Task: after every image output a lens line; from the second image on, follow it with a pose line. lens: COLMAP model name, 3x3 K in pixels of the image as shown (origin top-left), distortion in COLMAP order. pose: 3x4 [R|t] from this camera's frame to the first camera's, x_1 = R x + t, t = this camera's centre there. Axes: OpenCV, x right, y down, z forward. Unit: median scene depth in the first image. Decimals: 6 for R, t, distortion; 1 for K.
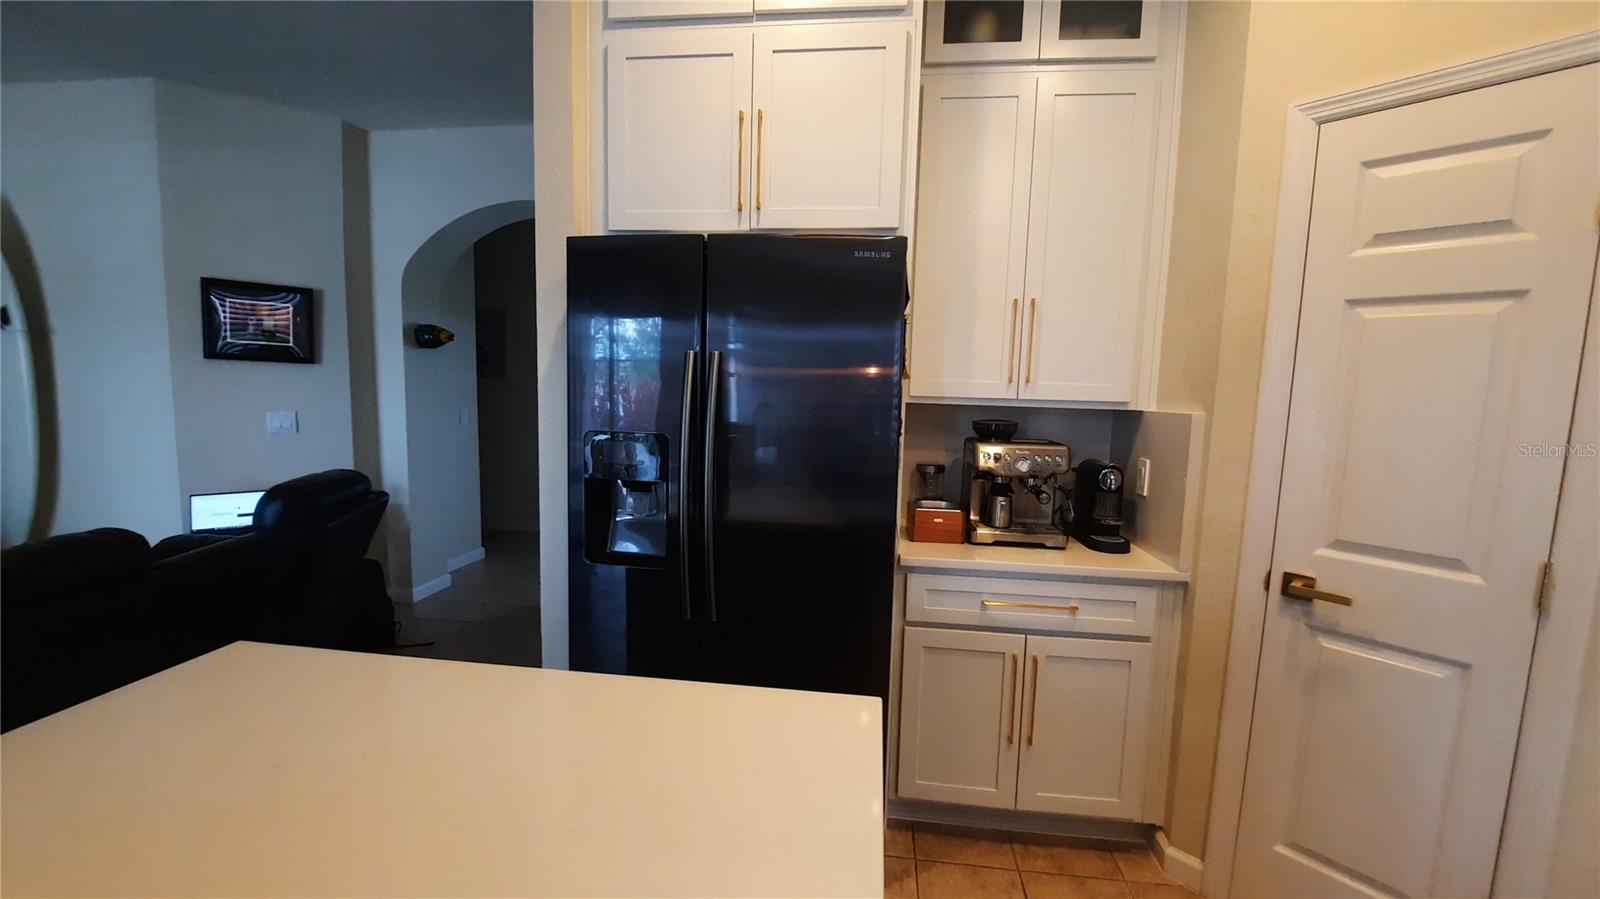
lens RADIAL K [[641.5, 0, 800.9], [0, 641.5, 454.3], [0, 0, 1]] dist [-0.003124, -0.004294]
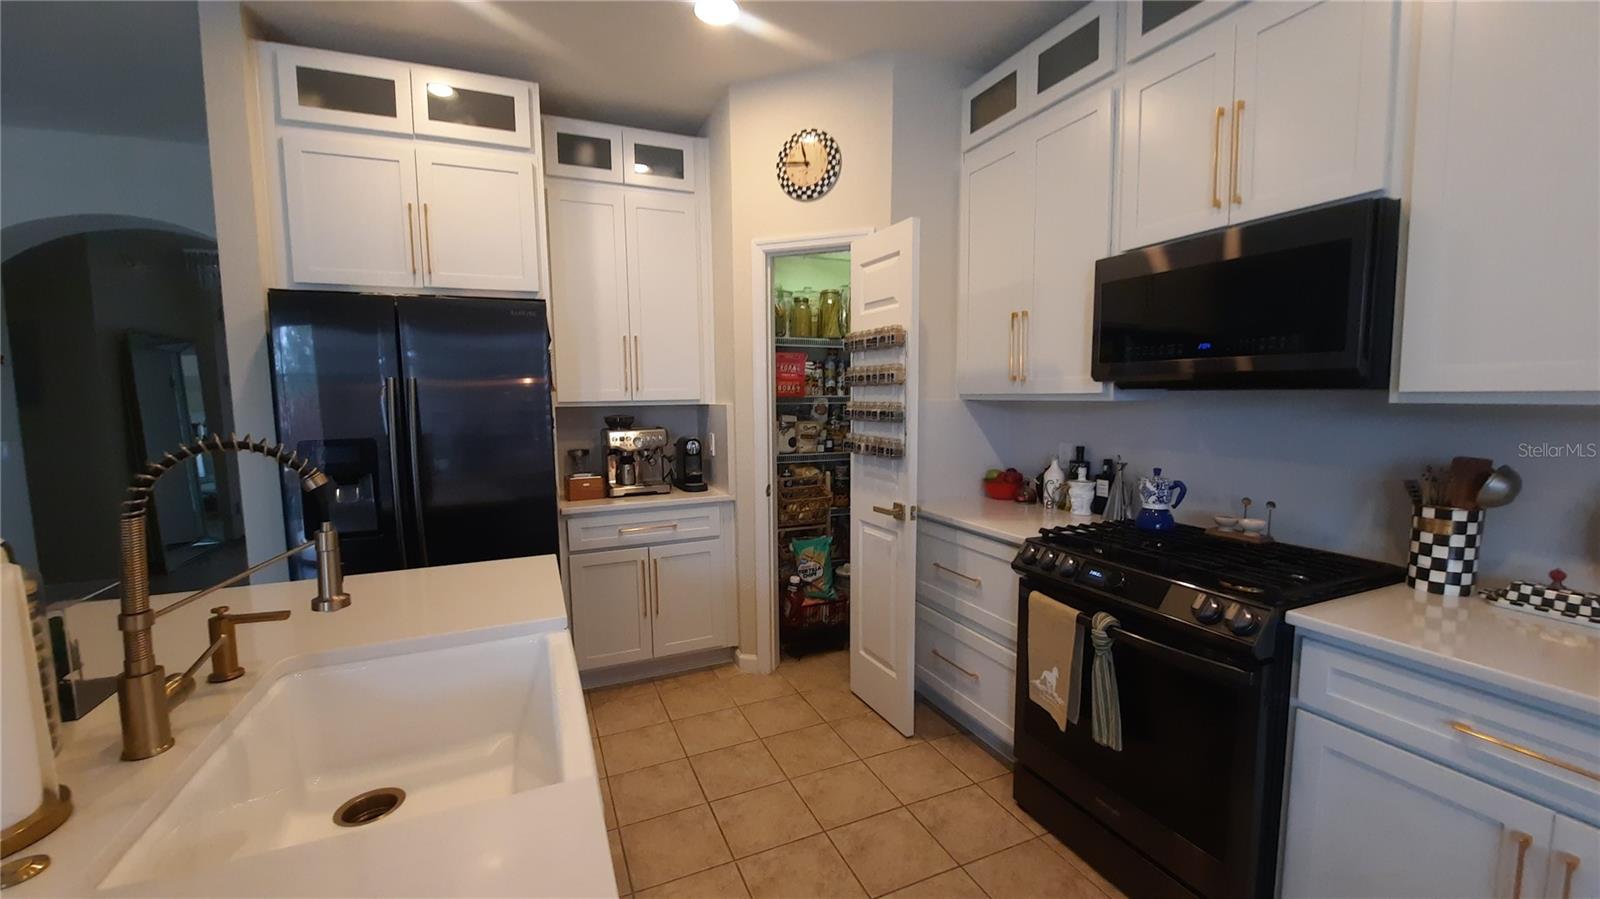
lens RADIAL K [[641.5, 0, 800.9], [0, 641.5, 454.3], [0, 0, 1]] dist [-0.003124, -0.004294]
pose [[0.864264, -0.089766, 0.494965, -0.082619], [0.090372, 0.995648, 0.022770, 0.043383], [-0.494855, 0.025052, 0.868615, -0.524531]]
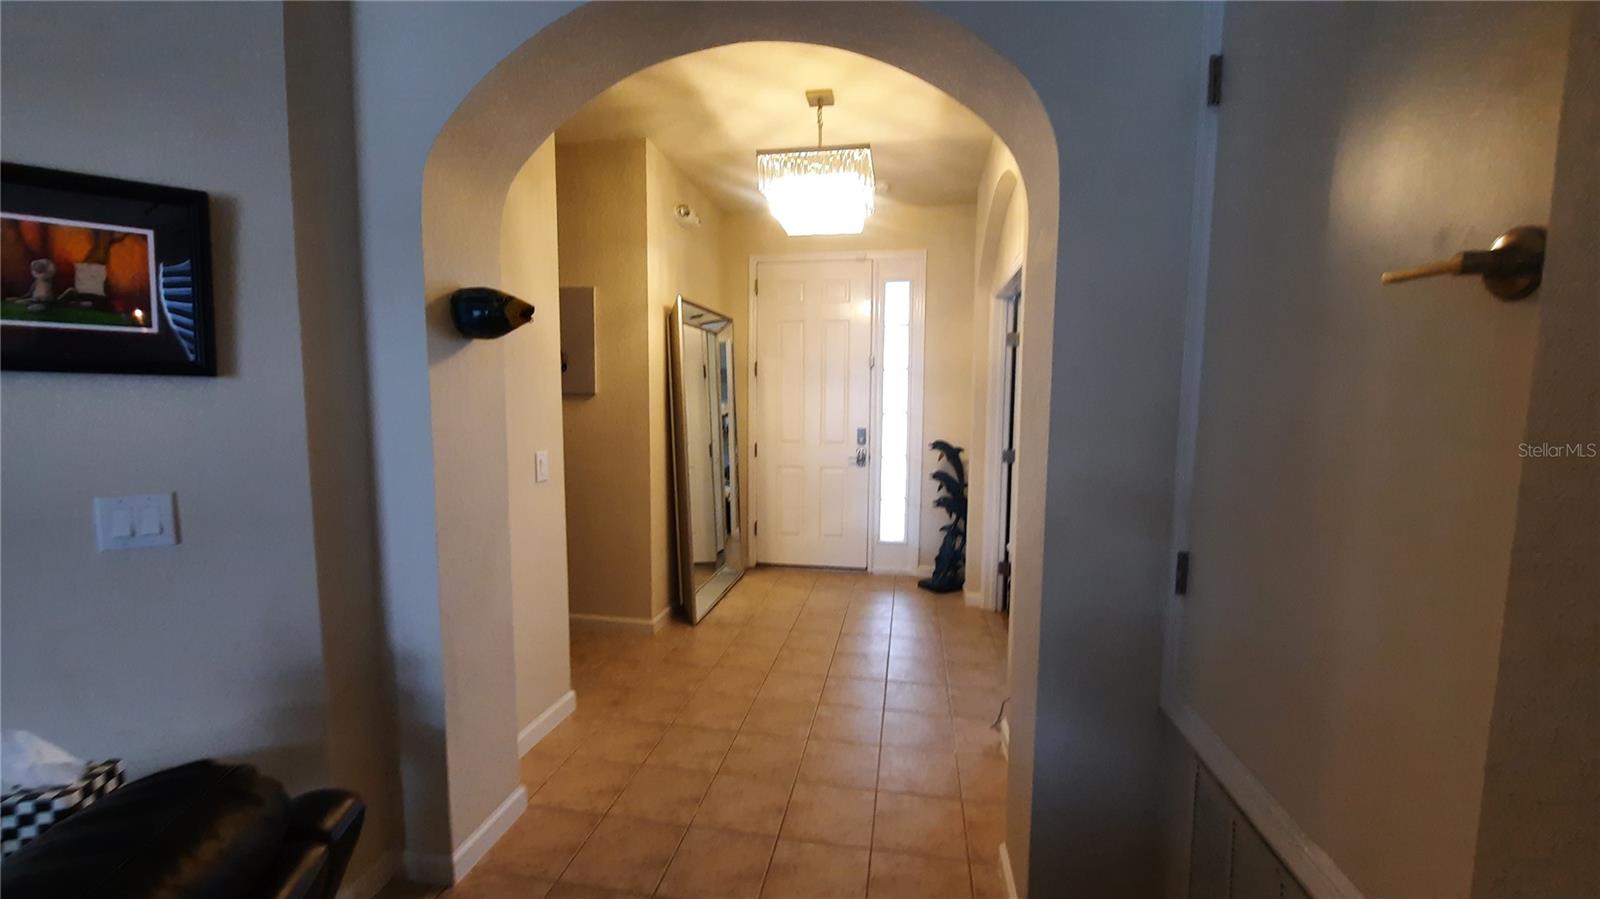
lens RADIAL K [[641.5, 0, 800.9], [0, 641.5, 454.3], [0, 0, 1]] dist [-0.003124, -0.004294]
pose [[0.998543, -0.020435, -0.049938, -0.782055], [0.019726, 0.999698, -0.014668, -0.167203], [0.050223, 0.013661, 0.998645, 1.310118]]
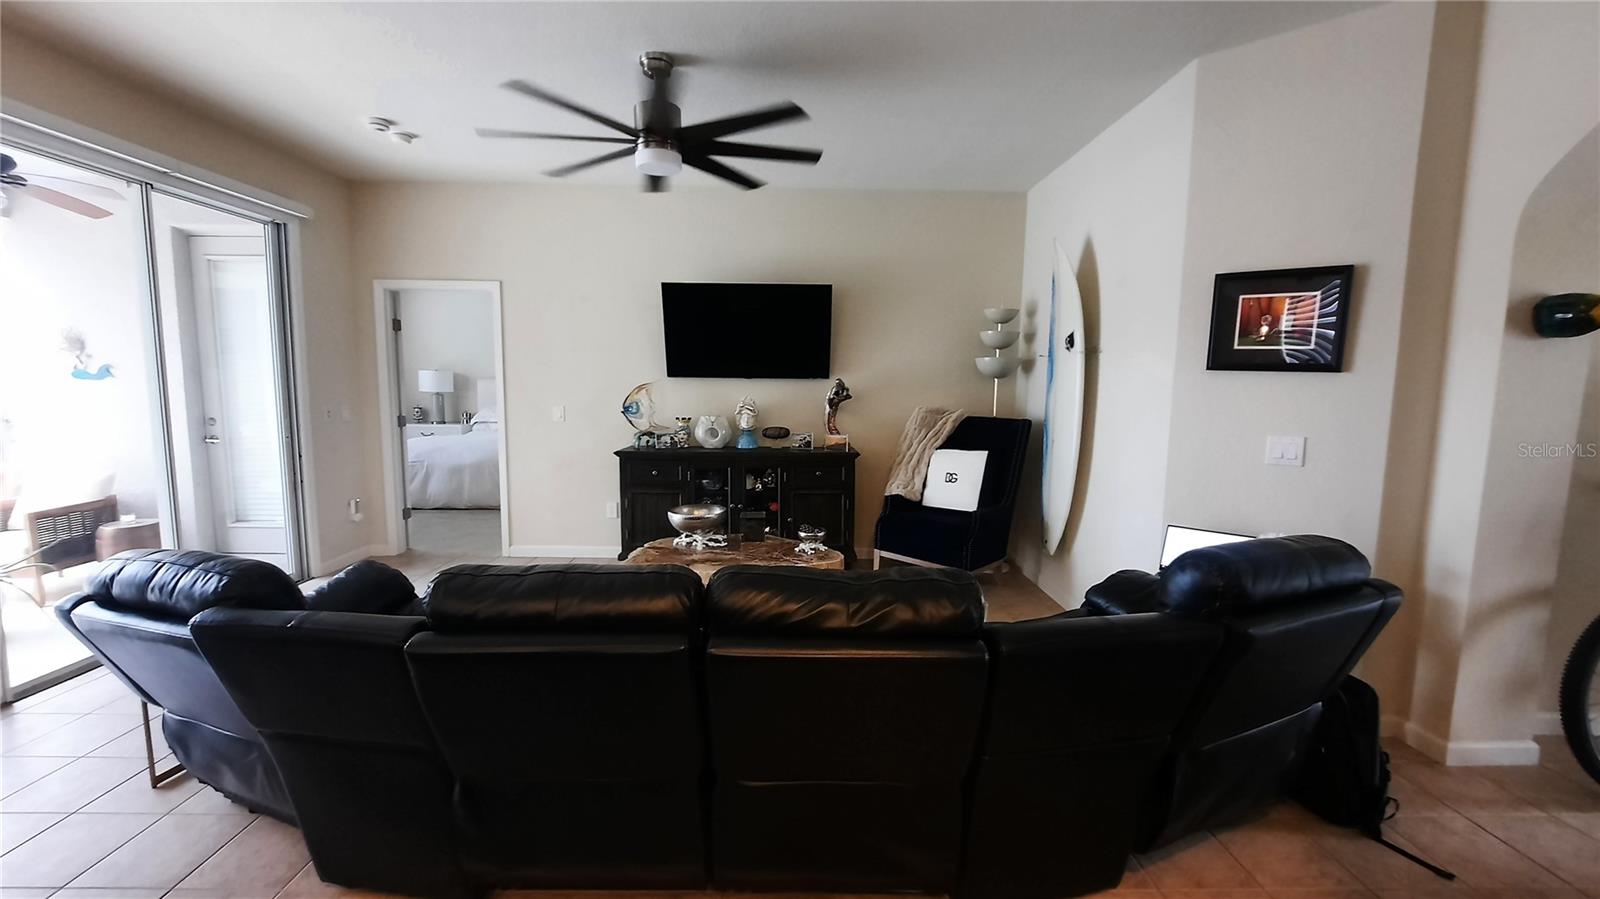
lens RADIAL K [[641.5, 0, 800.9], [0, 641.5, 454.3], [0, 0, 1]] dist [-0.003124, -0.004294]
pose [[0.139535, 0.086042, -0.986472, -0.305076], [-0.111809, 0.991216, 0.070641, -0.074486], [0.983884, 0.100440, 0.147930, 0.688359]]
